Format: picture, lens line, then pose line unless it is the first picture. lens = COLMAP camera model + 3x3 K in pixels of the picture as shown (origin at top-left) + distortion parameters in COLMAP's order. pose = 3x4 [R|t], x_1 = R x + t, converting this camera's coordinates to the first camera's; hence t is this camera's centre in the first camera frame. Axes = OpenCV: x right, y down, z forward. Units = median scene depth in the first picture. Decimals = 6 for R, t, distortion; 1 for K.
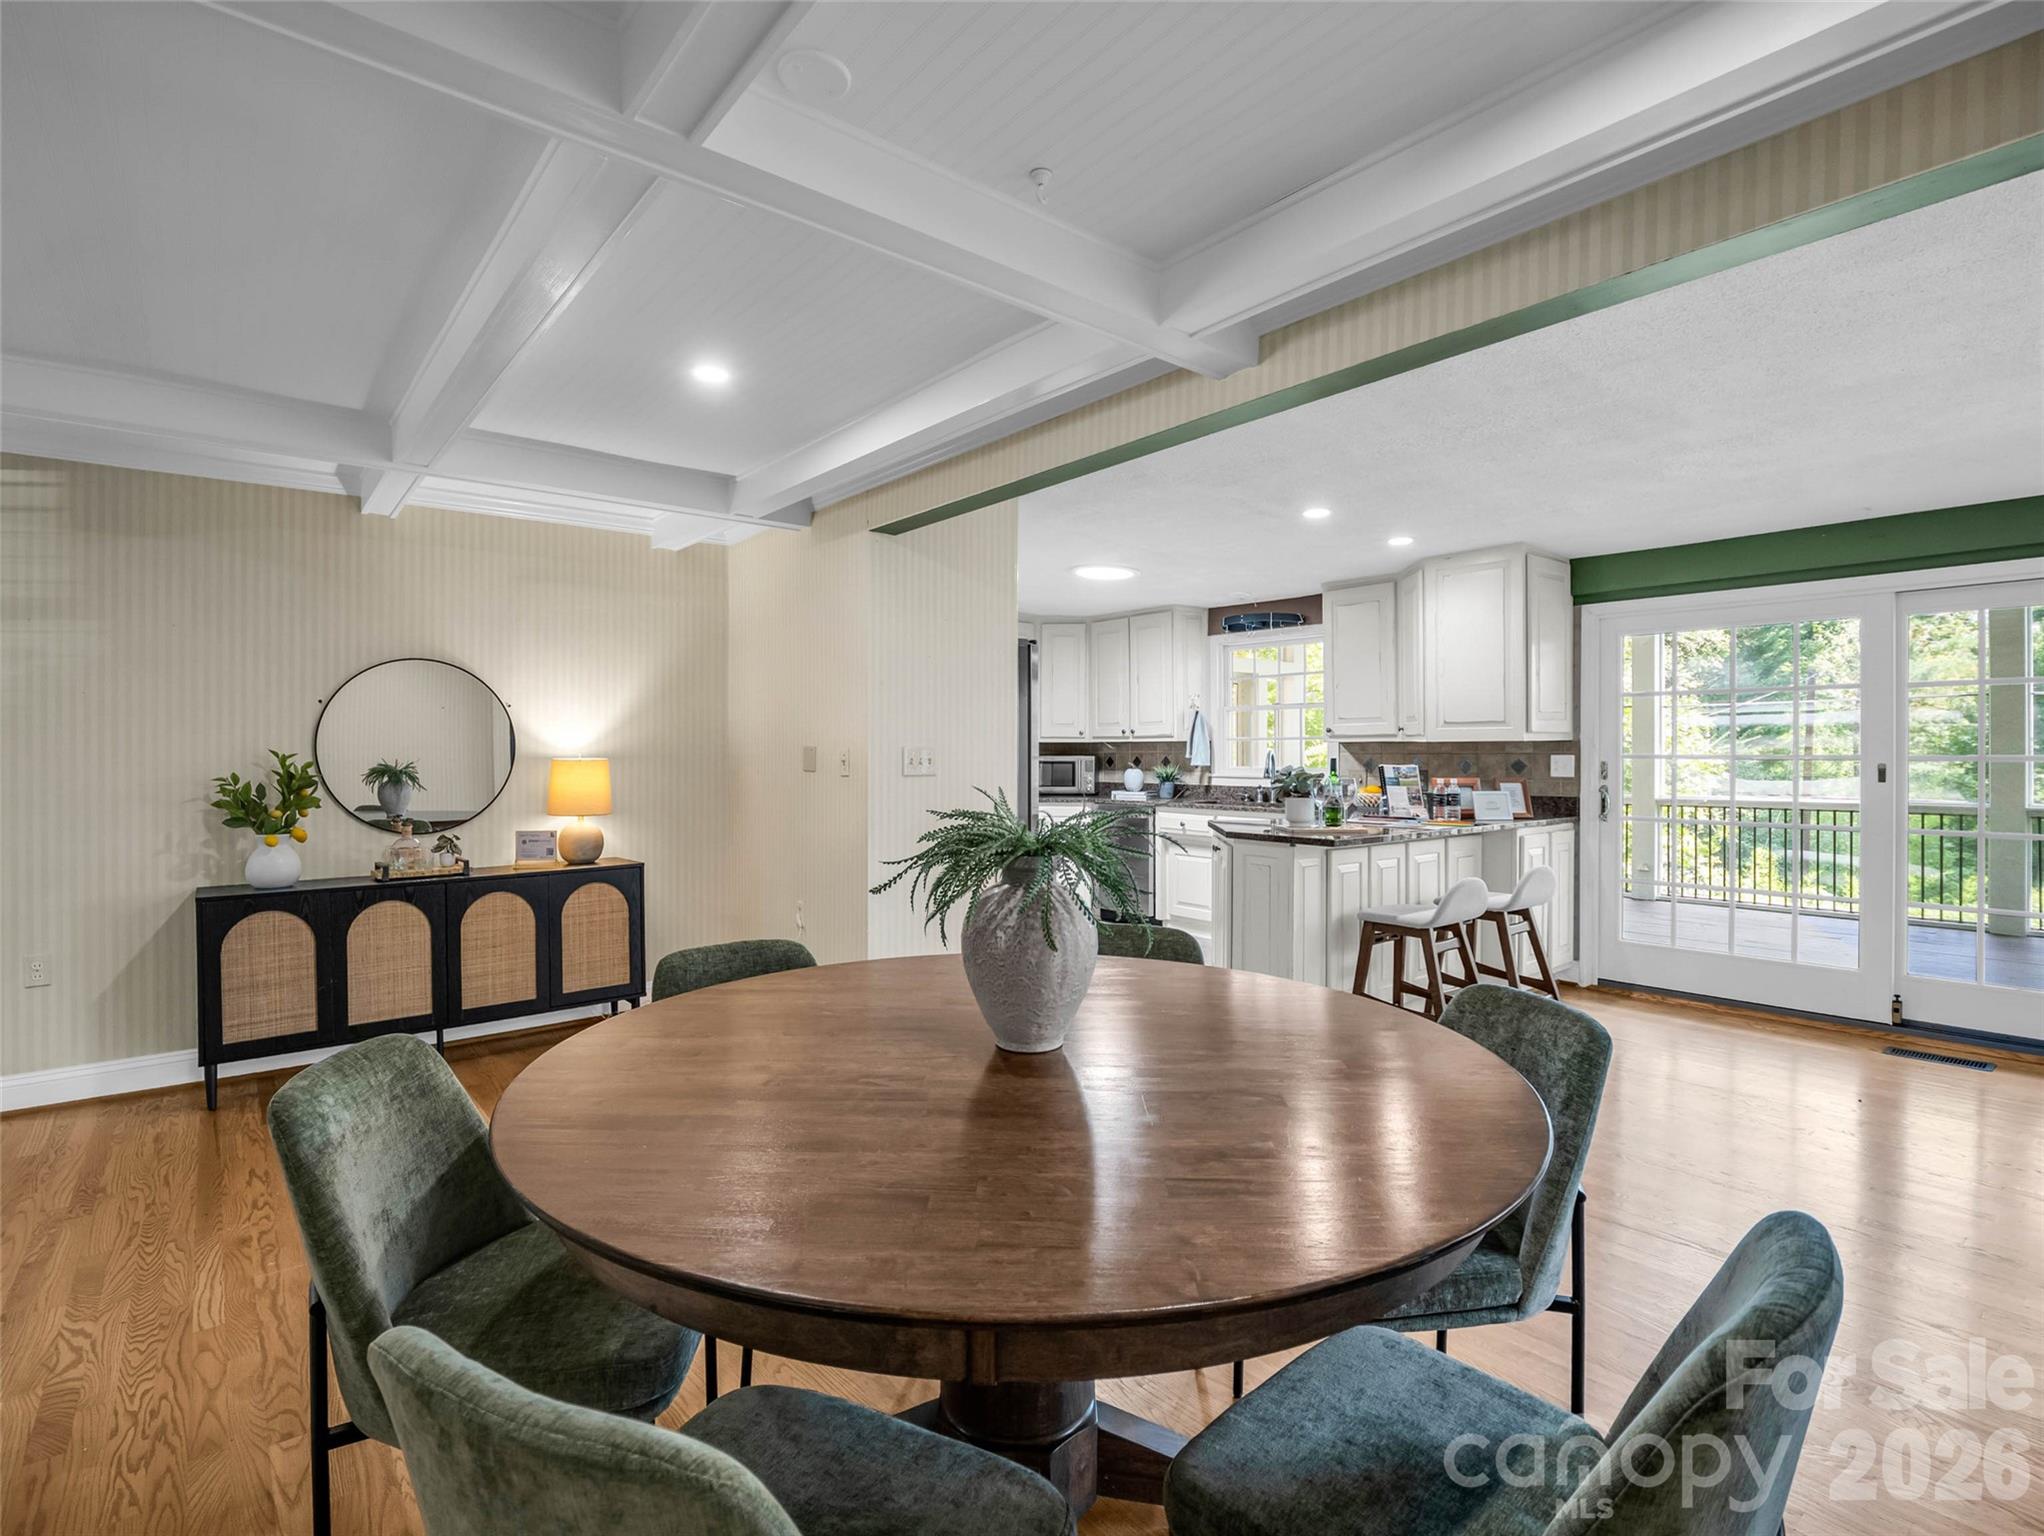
lens RADIAL K [[1000.2, 0, 1016.7], [0, 1000.2, 760.0], [0, 0, 1]] dist [-0.006743, -0.002346]
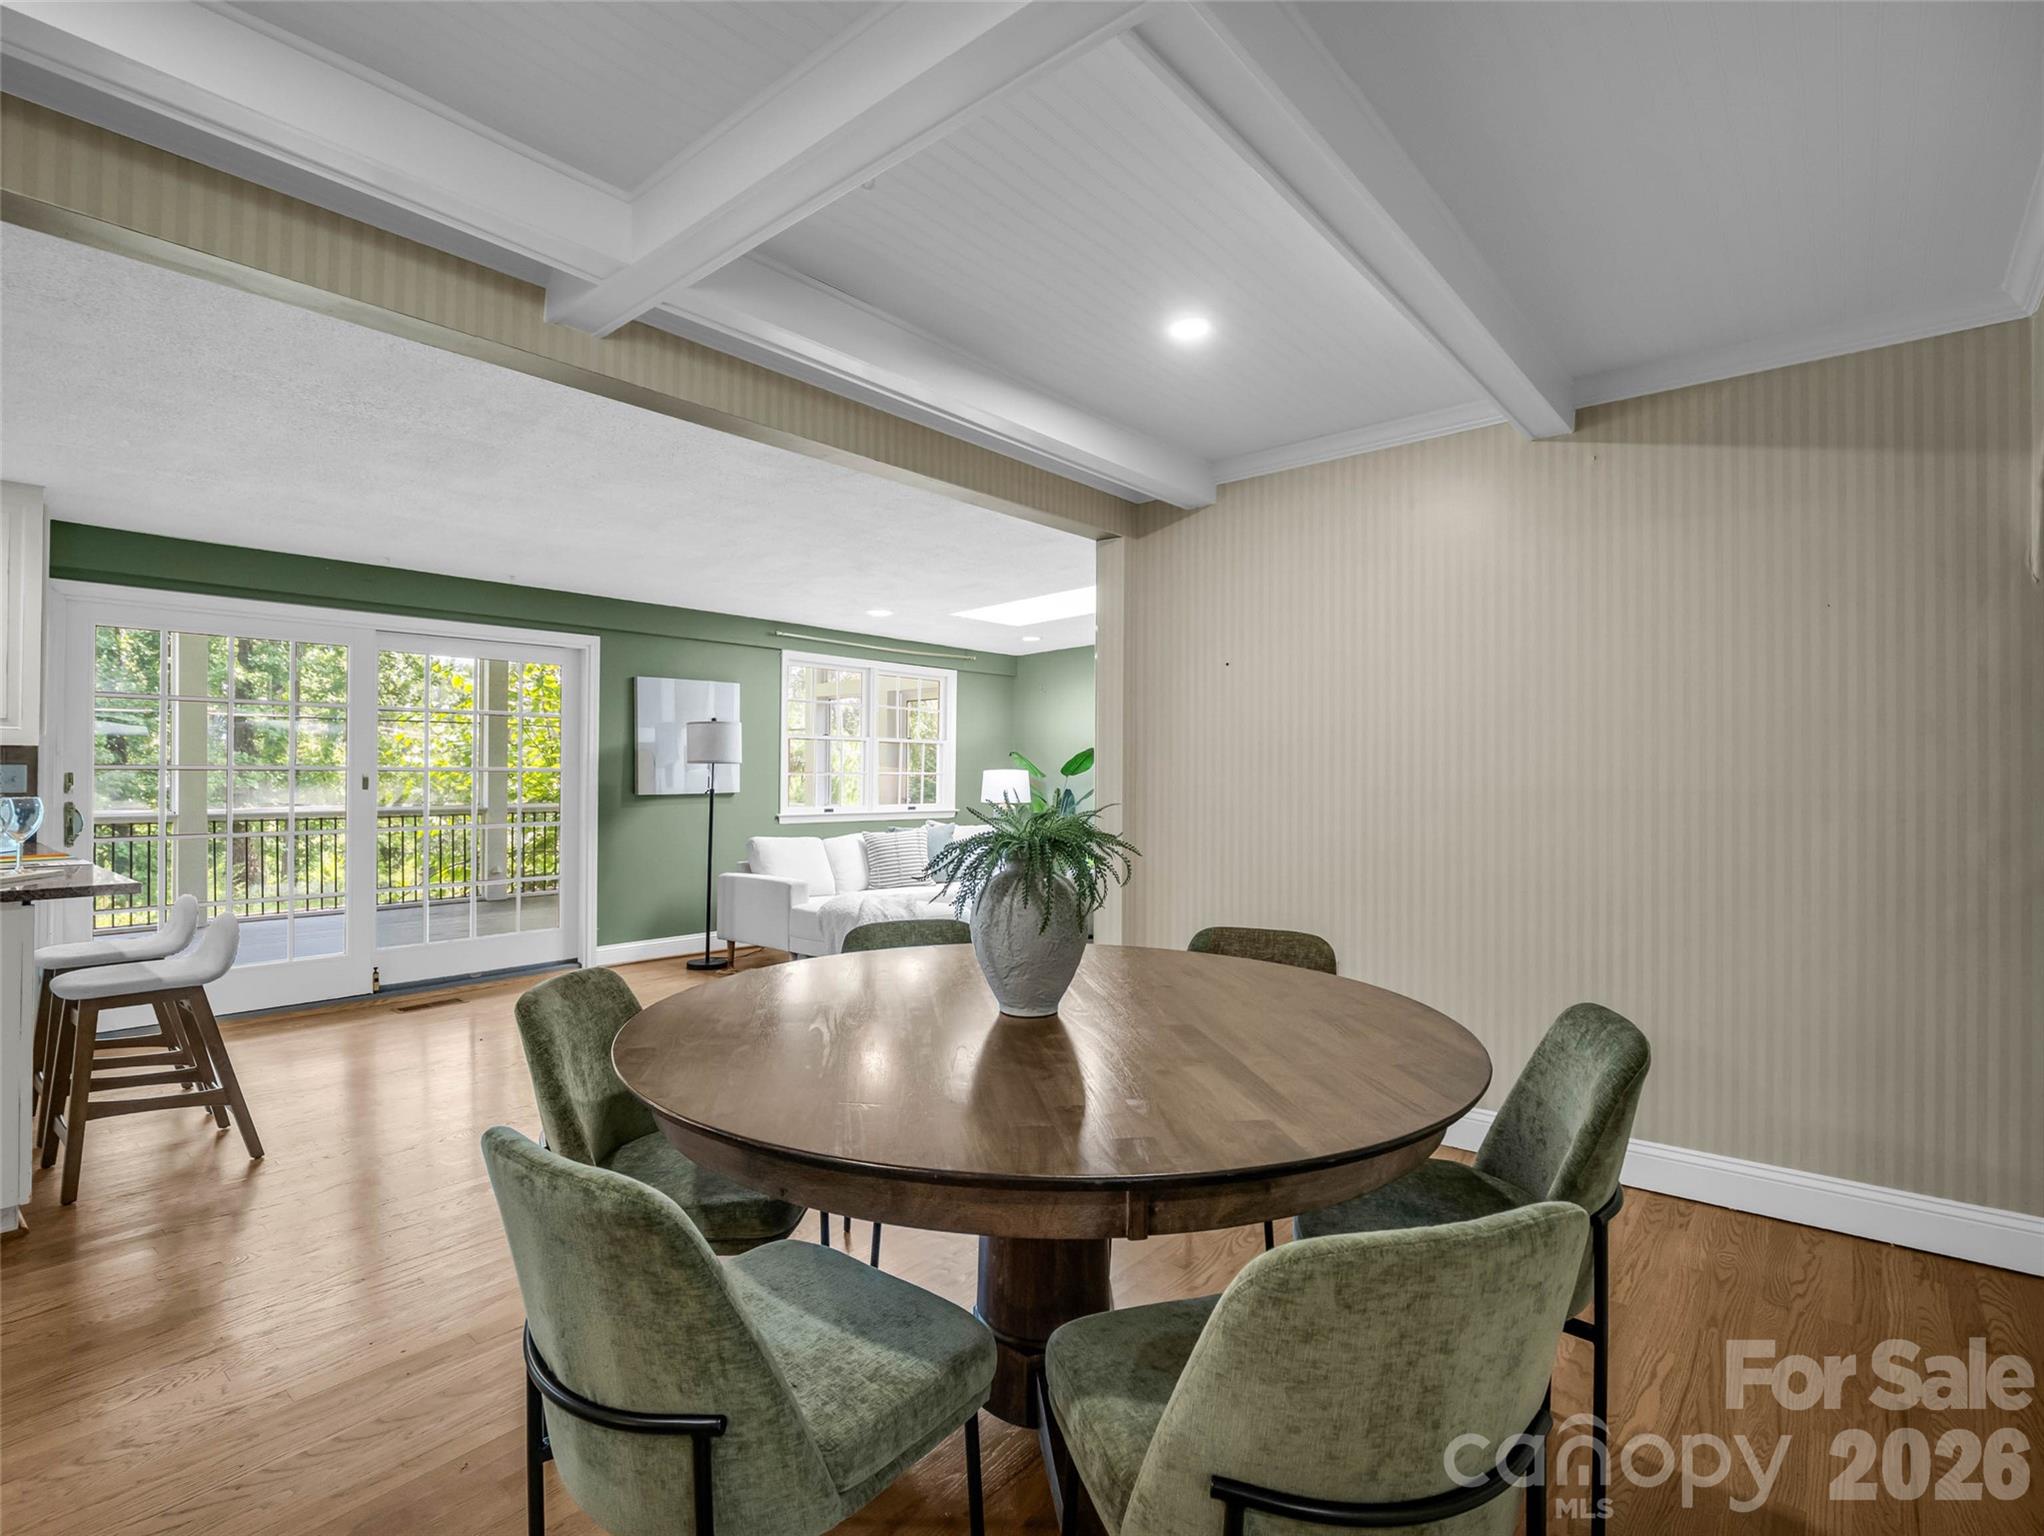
lens RADIAL K [[1000.2, 0, 1013.4], [0, 1000.2, 765.0], [0, 0, 1]] dist [-0.006743, -0.002346]
pose [[-0.176581, 0.002664, 0.984282, -0.426805], [0.003523, 0.999992, -0.002074, -0.000744], [-0.984280, 0.003102, -0.176589, 0.459969]]
